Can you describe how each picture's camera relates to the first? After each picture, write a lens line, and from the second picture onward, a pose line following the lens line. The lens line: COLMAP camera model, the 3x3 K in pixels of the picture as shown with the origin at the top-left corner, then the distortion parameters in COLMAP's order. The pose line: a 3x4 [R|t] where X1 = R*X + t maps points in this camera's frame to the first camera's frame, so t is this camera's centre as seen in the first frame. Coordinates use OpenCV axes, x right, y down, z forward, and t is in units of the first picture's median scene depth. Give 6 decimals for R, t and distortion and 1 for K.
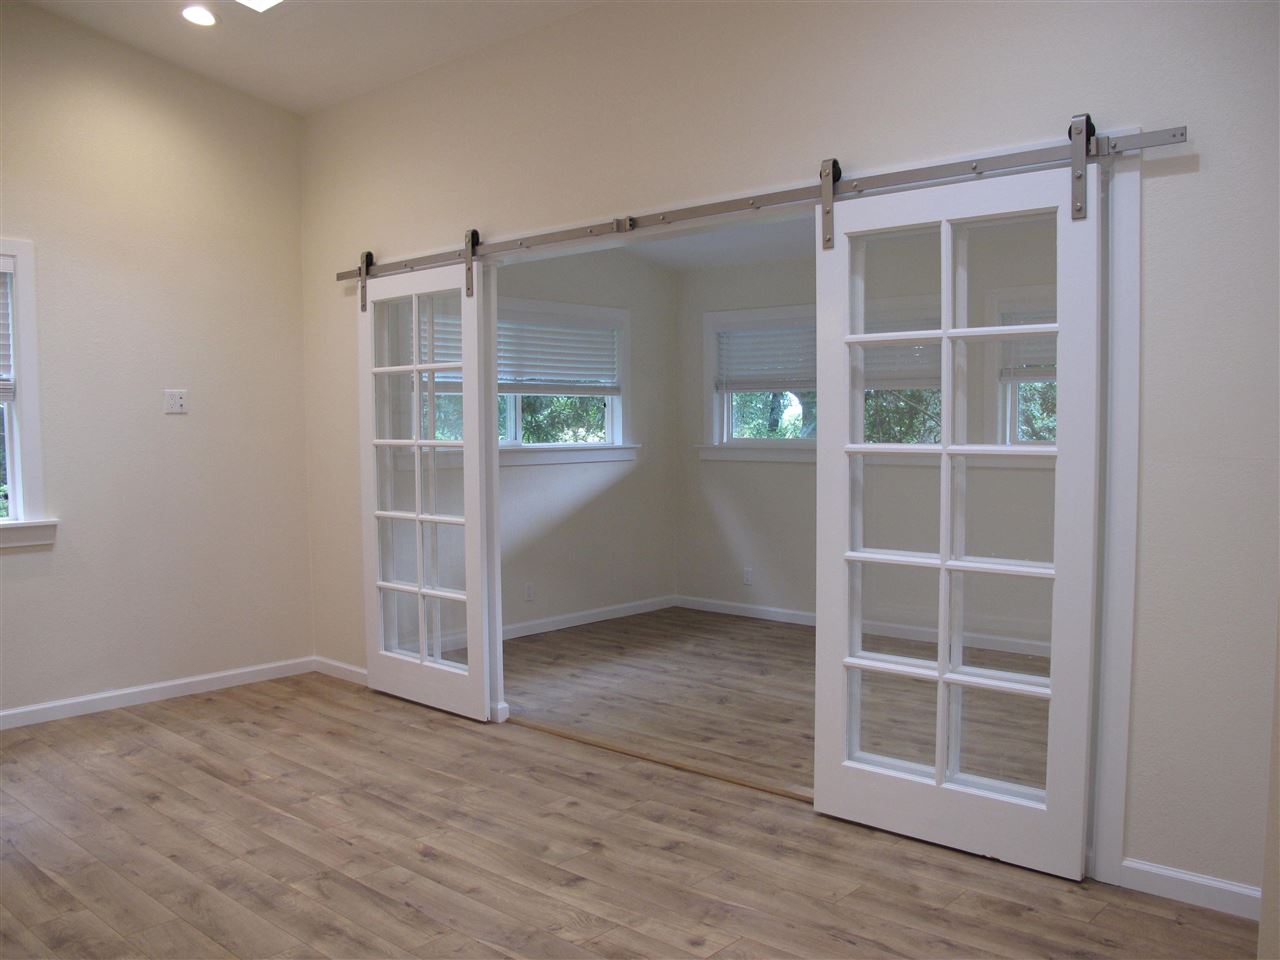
lens RADIAL K [[1067.5, 0, 639.6], [0, 1067.5, 481.1], [0, 0, 1]] dist [-0.066026, 0.003387]
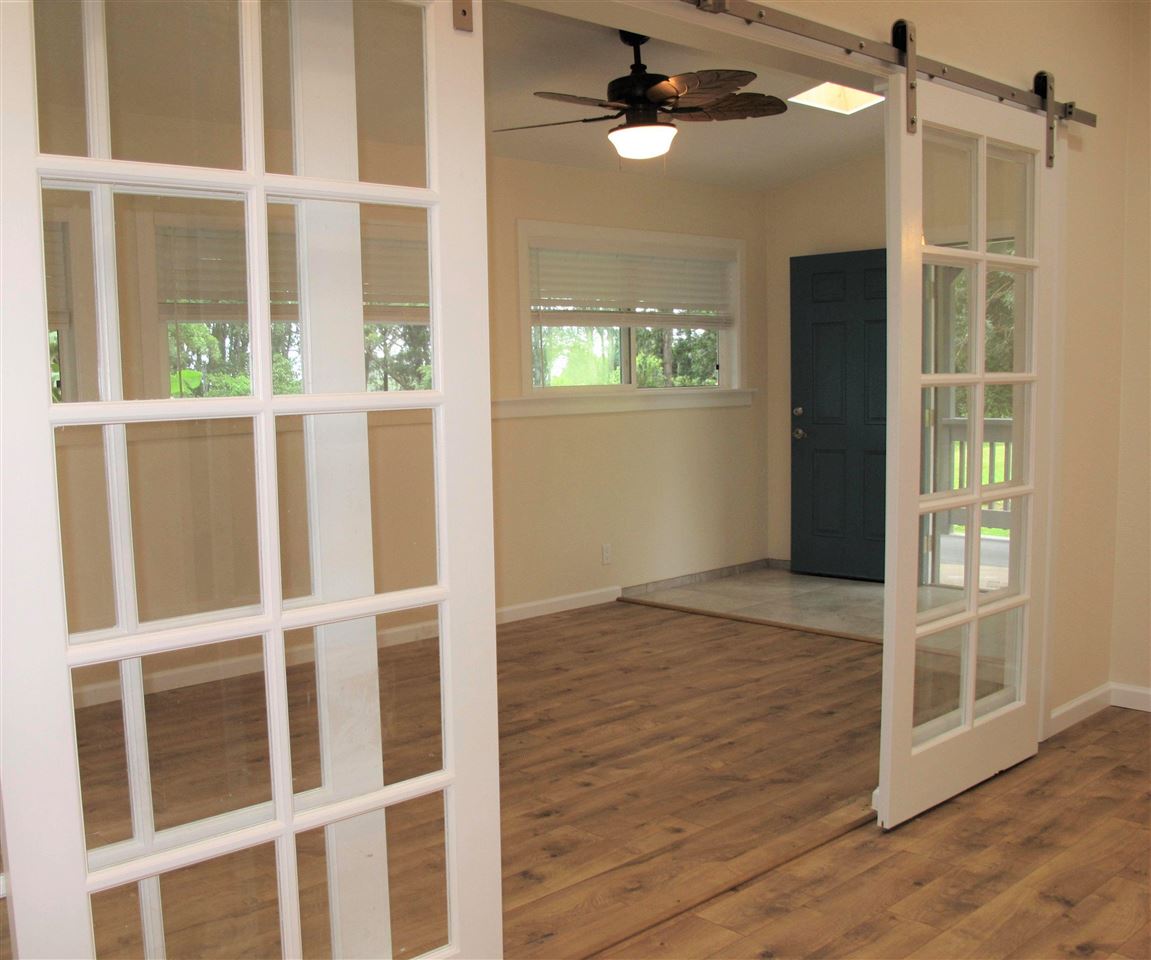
lens RADIAL K [[1215.4, 0, 575.5], [0, 1215.4, 482.1], [0, 0, 1]] dist [-0.024305, 0.000000]
pose [[0.079993, -0.093942, 0.992359, -0.805718], [0.068076, 0.993740, 0.088585, -0.053616], [-0.994468, 0.060469, 0.085888, 1.214607]]
